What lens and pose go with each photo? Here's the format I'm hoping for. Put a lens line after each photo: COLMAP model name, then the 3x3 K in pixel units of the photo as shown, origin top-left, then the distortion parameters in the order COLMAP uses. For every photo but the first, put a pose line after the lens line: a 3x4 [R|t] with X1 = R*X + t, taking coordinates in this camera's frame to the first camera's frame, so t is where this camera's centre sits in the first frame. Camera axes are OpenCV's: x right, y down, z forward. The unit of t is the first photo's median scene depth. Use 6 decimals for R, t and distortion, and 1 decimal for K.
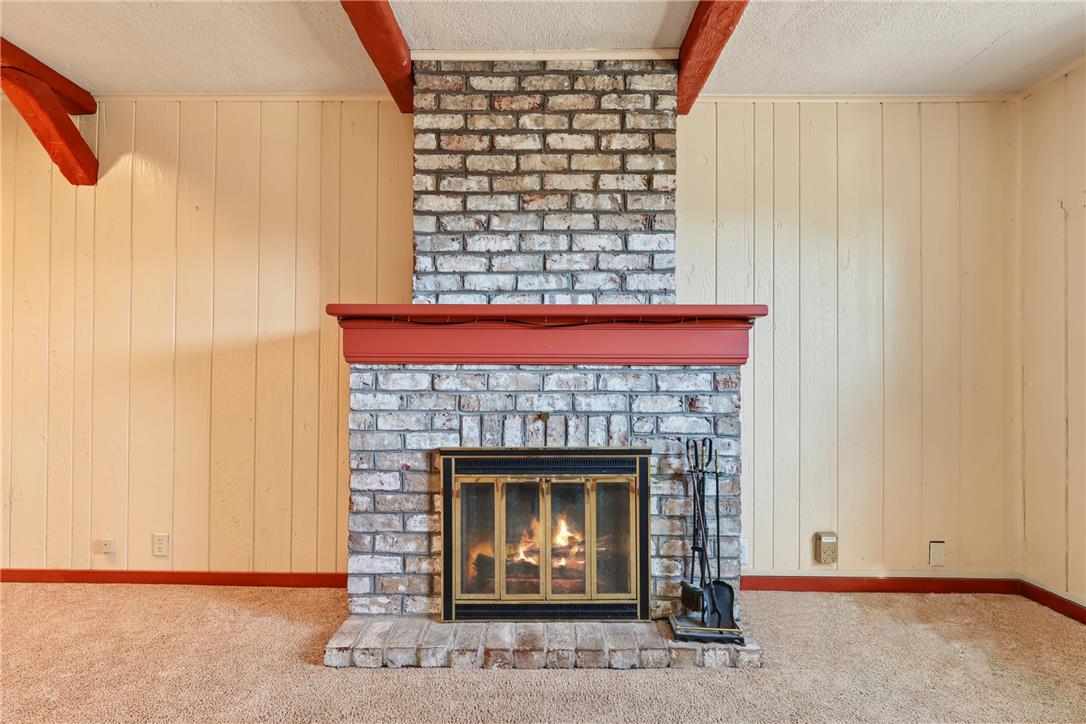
lens RADIAL K [[511.9, 0, 534.3], [0, 511.9, 371.7], [0, 0, 1]] dist [-0.001248, 0.004065]
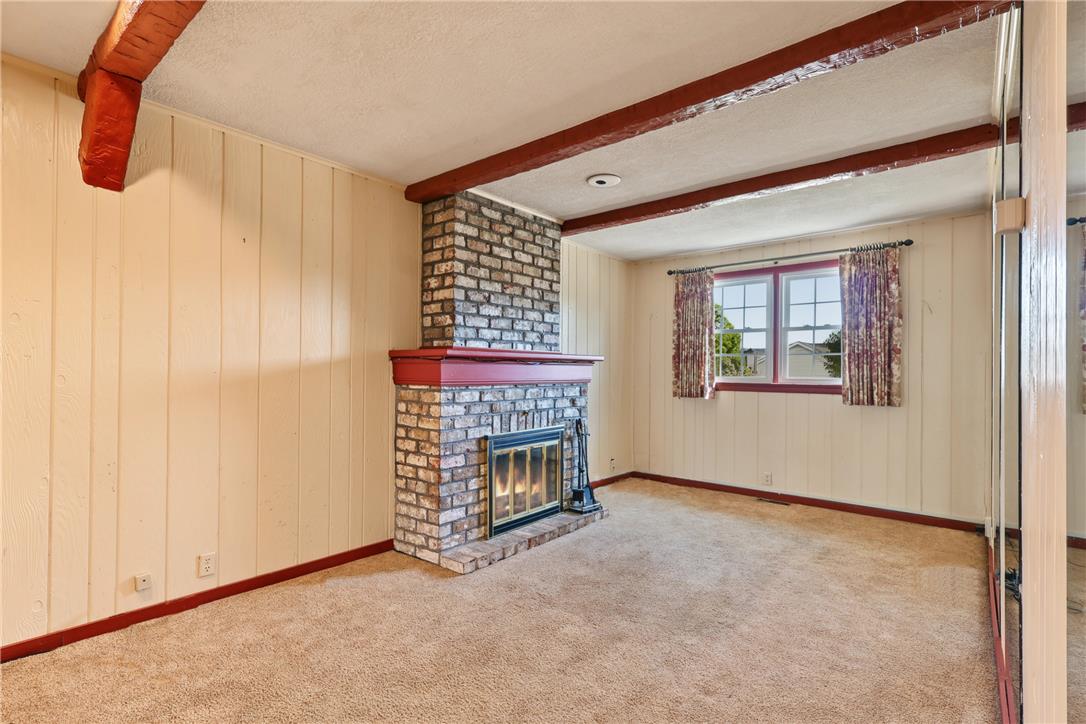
lens RADIAL K [[511.9, 0, 534.3], [0, 511.9, 371.7], [0, 0, 1]] dist [-0.001248, 0.004065]
pose [[0.642522, -0.001581, 0.766266, -1.266497], [-0.009561, 0.999903, 0.010080, -0.072808], [-0.766208, -0.013803, 0.642444, -0.172512]]
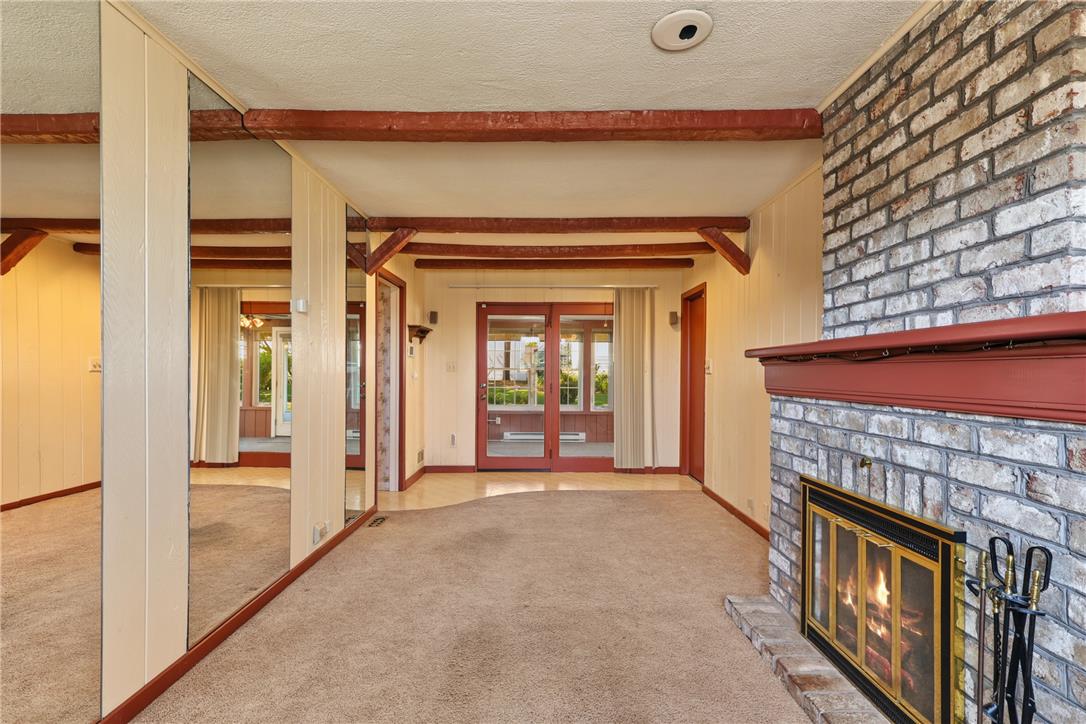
lens RADIAL K [[511.9, 0, 534.3], [0, 511.9, 371.7], [0, 0, 1]] dist [-0.001248, 0.004065]
pose [[-0.009485, -0.005189, -0.999942, 0.852102], [0.001970, 0.999984, -0.005208, -0.060931], [0.999953, -0.002019, -0.009474, 0.407933]]
